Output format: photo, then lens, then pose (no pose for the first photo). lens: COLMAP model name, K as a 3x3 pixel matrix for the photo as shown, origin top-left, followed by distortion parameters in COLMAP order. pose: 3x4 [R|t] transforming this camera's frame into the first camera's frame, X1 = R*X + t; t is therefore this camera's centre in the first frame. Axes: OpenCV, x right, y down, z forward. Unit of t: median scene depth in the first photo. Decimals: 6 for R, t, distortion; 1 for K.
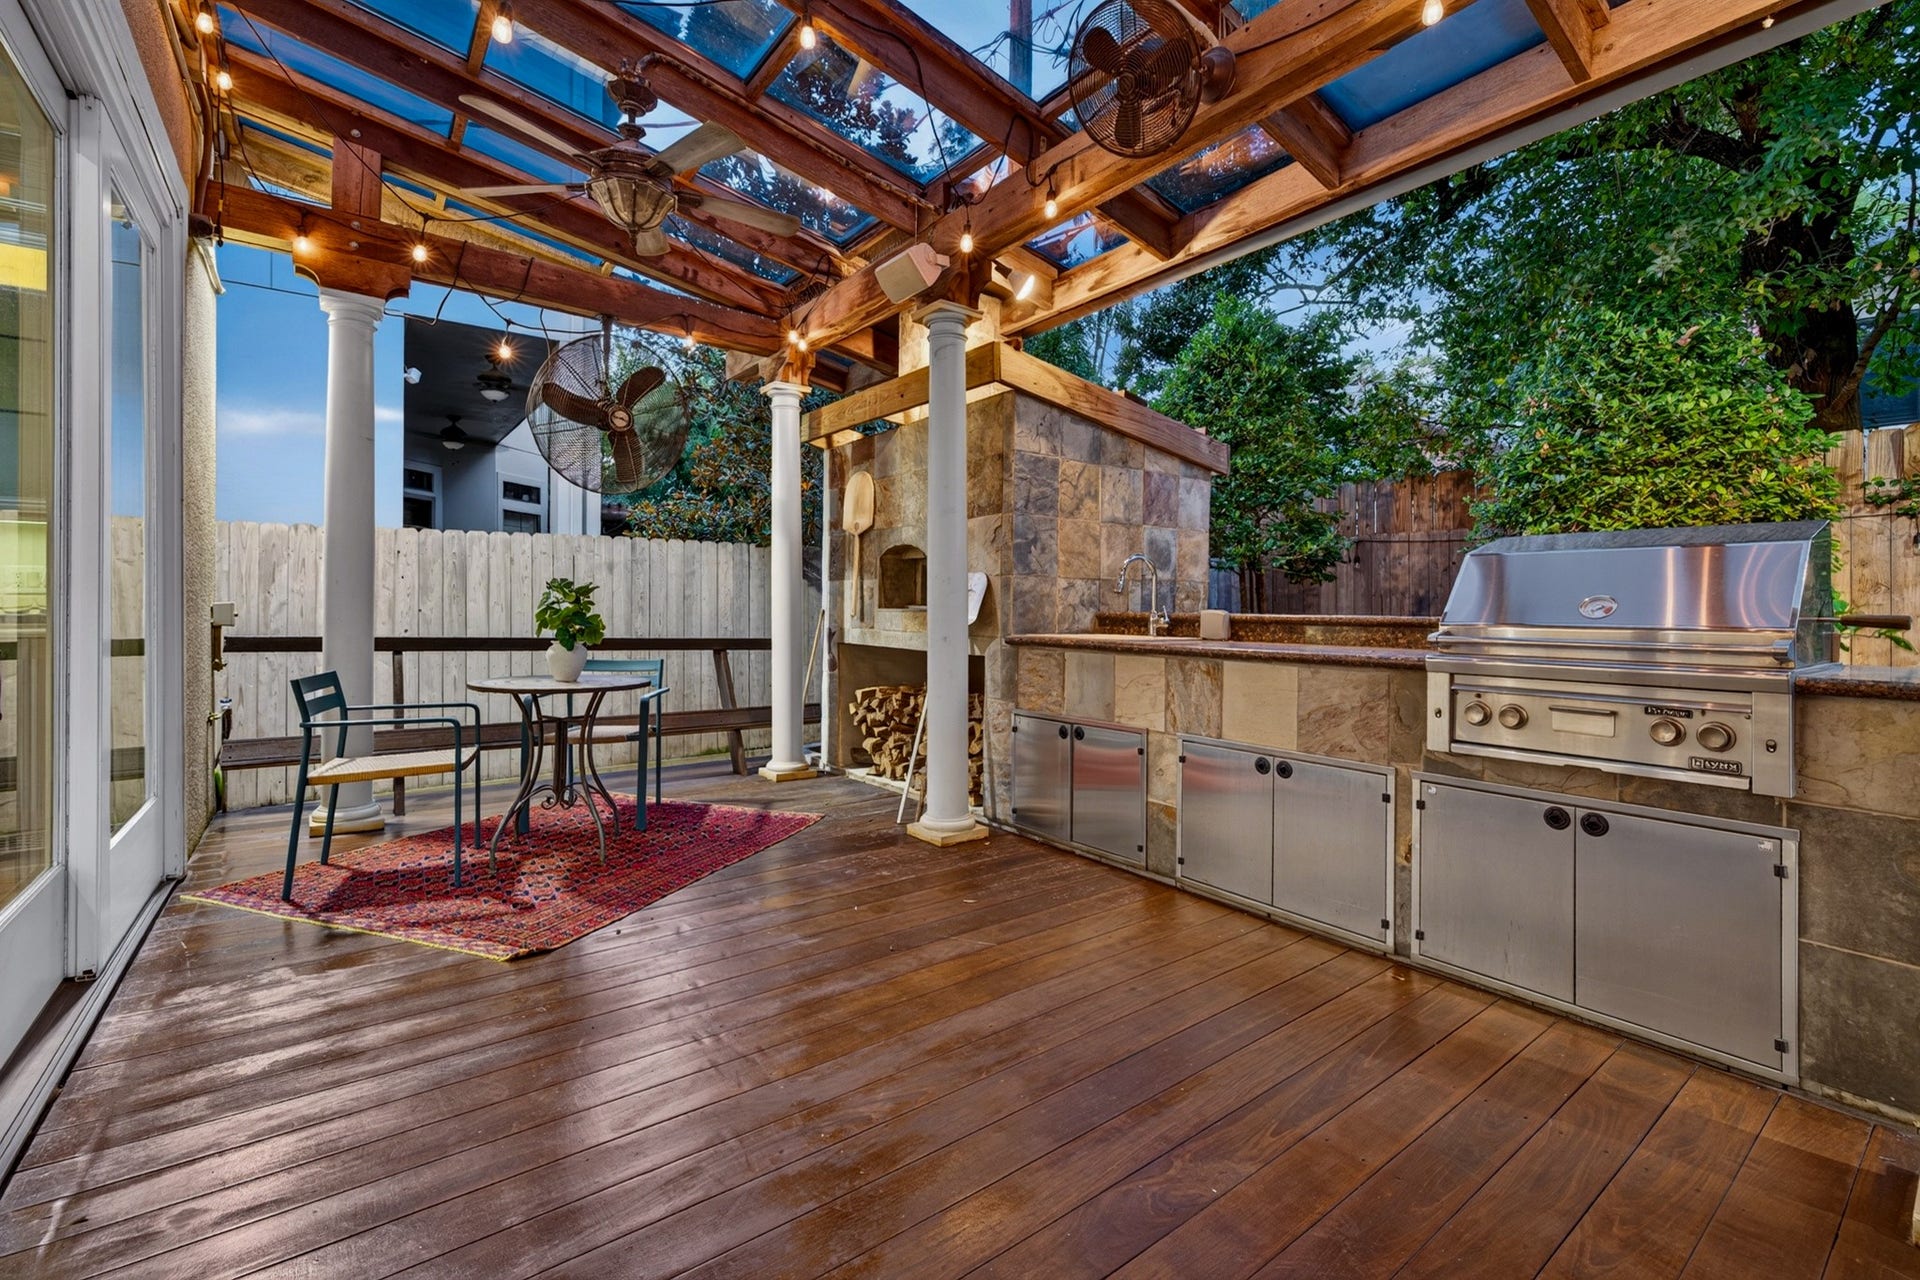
lens RADIAL K [[825.4, 0, 952.7], [0, 825.4, 602.6], [0, 0, 1]] dist [0.001410, -0.000233]
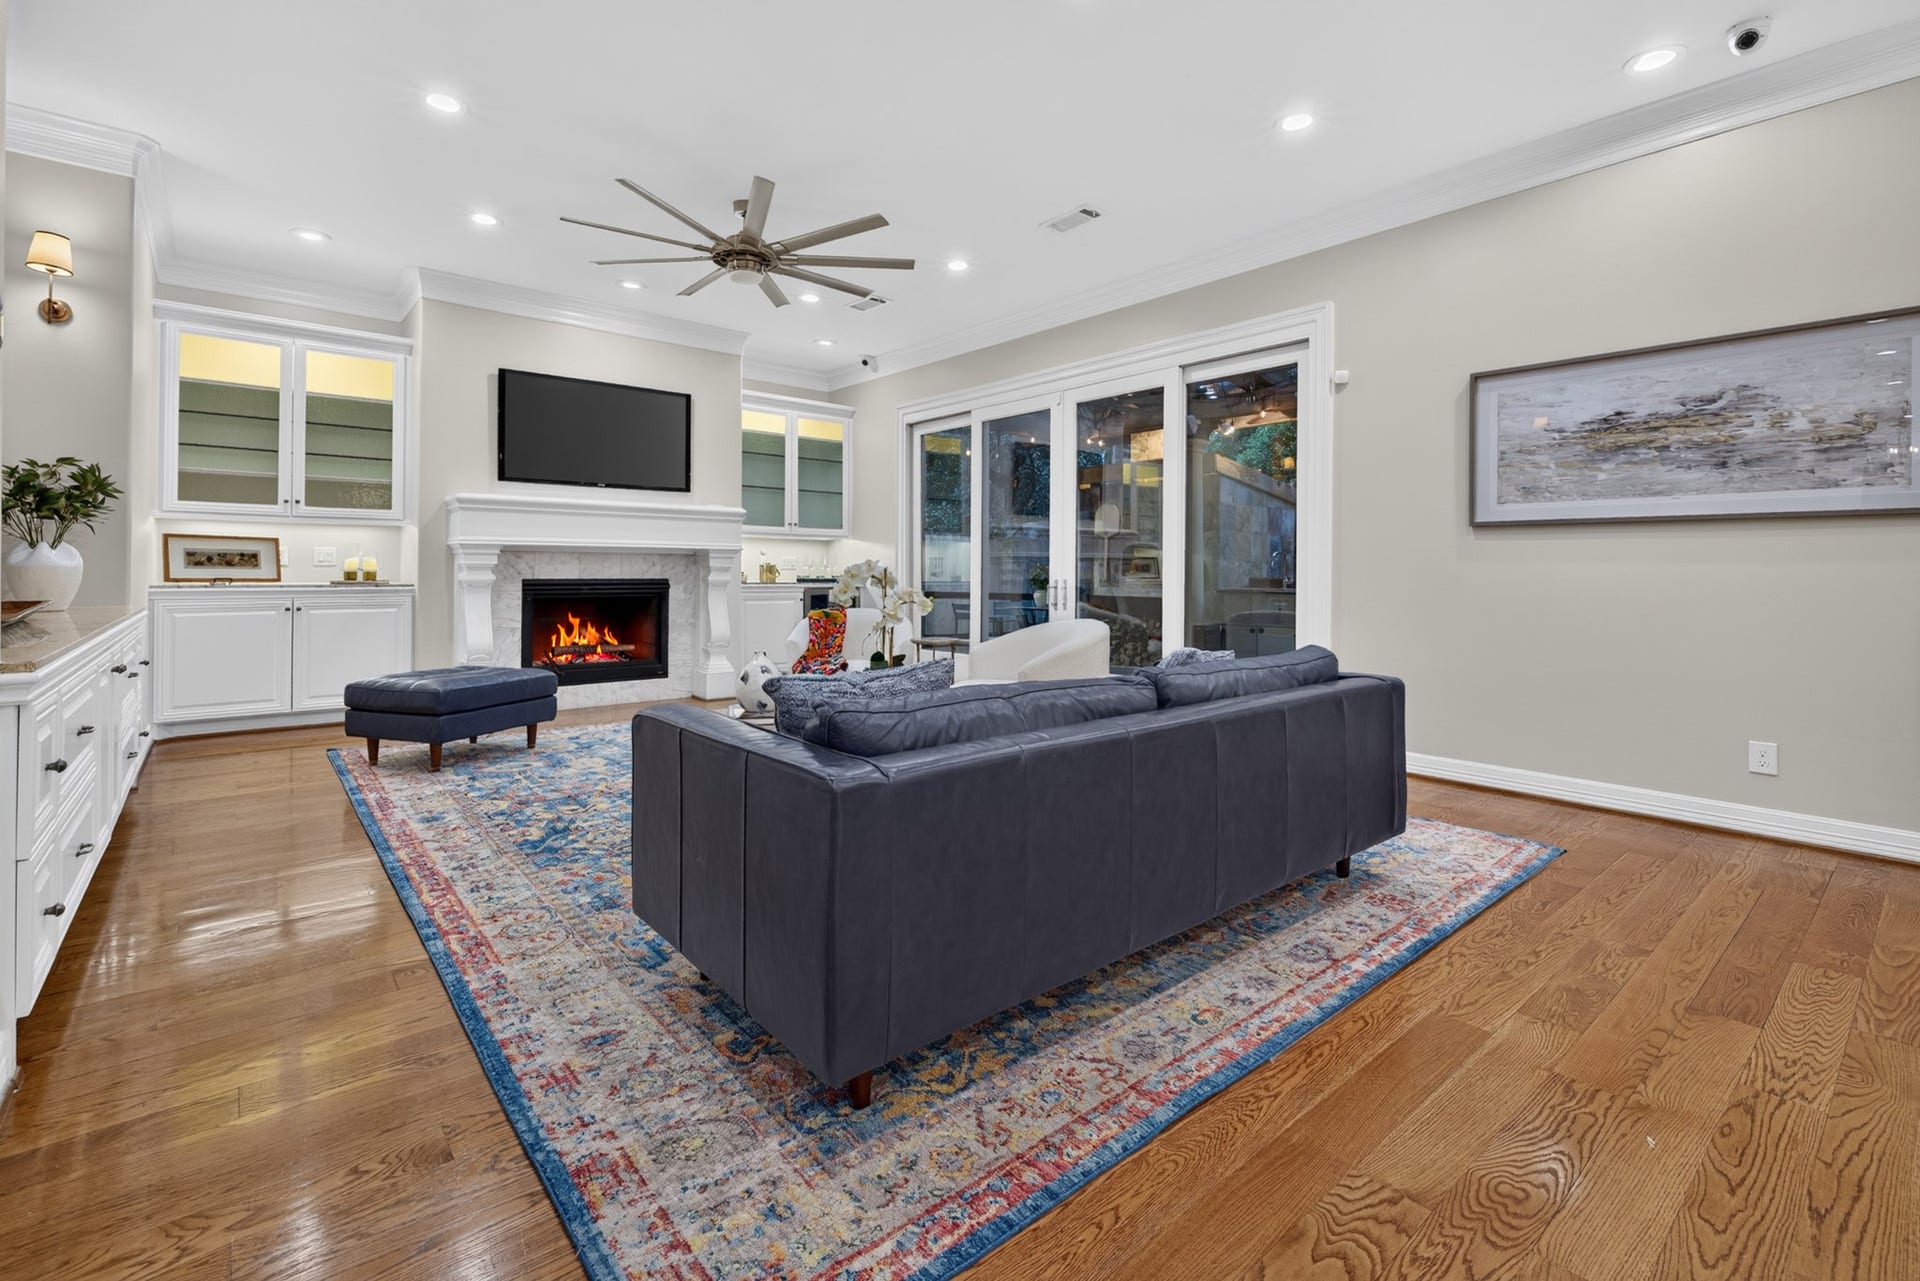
lens RADIAL K [[837.8, 0, 956.7], [0, 837.8, 561.6], [0, 0, 1]] dist [0.001927, 0.000133]
pose [[0.998450, 0.000067, 0.055650, -0.739670], [0.000679, 0.999910, -0.013382, -0.001692], [-0.055646, 0.013399, 0.998361, -1.152737]]
